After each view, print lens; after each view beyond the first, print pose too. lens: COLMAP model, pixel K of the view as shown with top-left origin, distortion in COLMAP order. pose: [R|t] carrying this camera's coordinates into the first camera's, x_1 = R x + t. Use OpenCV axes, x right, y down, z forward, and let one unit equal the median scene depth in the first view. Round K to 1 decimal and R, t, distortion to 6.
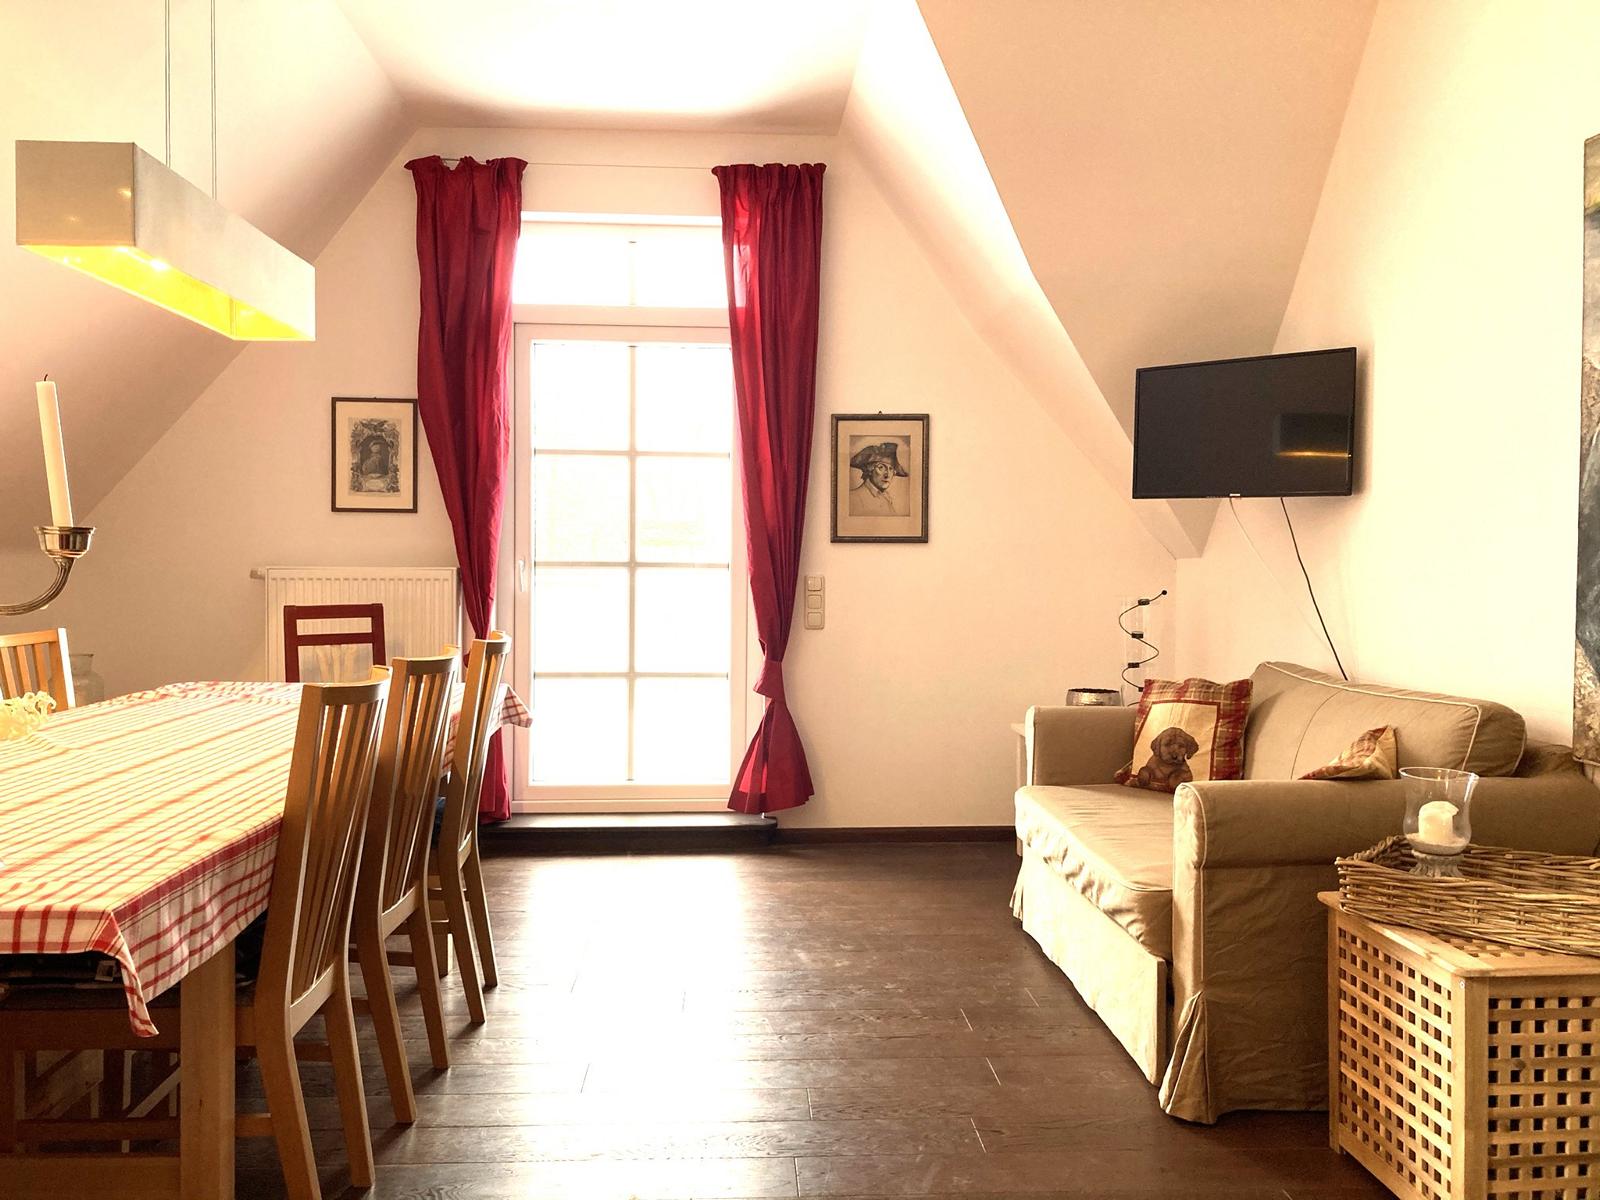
lens RADIAL K [[1267.4, 0, 800.0], [0, 1267.4, 600.0], [0, 0, 1]] dist [0.005422, 0.005703]
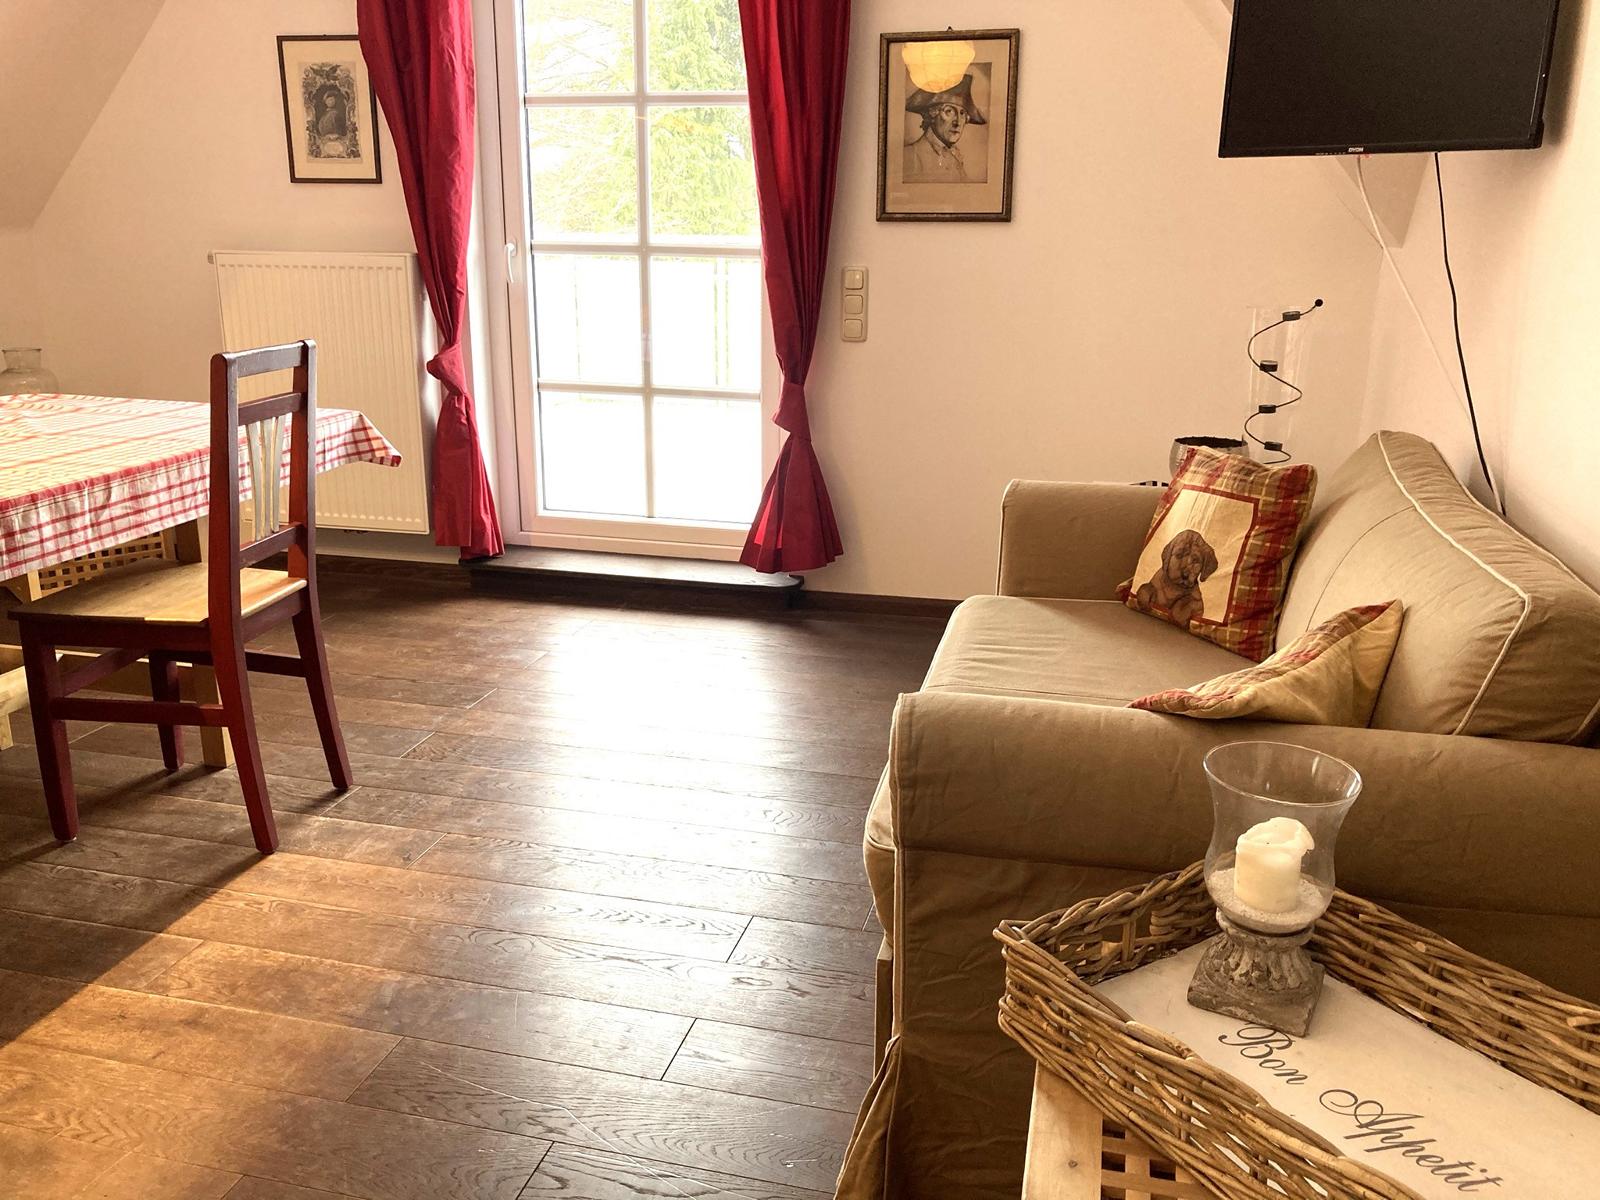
lens RADIAL K [[1291.4, 0, 800.0], [0, 1291.4, 600.0], [0, 0, 1]] dist [-0.003053, -0.005711]
pose [[0.955938, 0.083651, -0.281400, 0.216479], [-0.010767, 0.967890, 0.251144, -0.020469], [0.293373, -0.237048, 0.926143, 0.242145]]
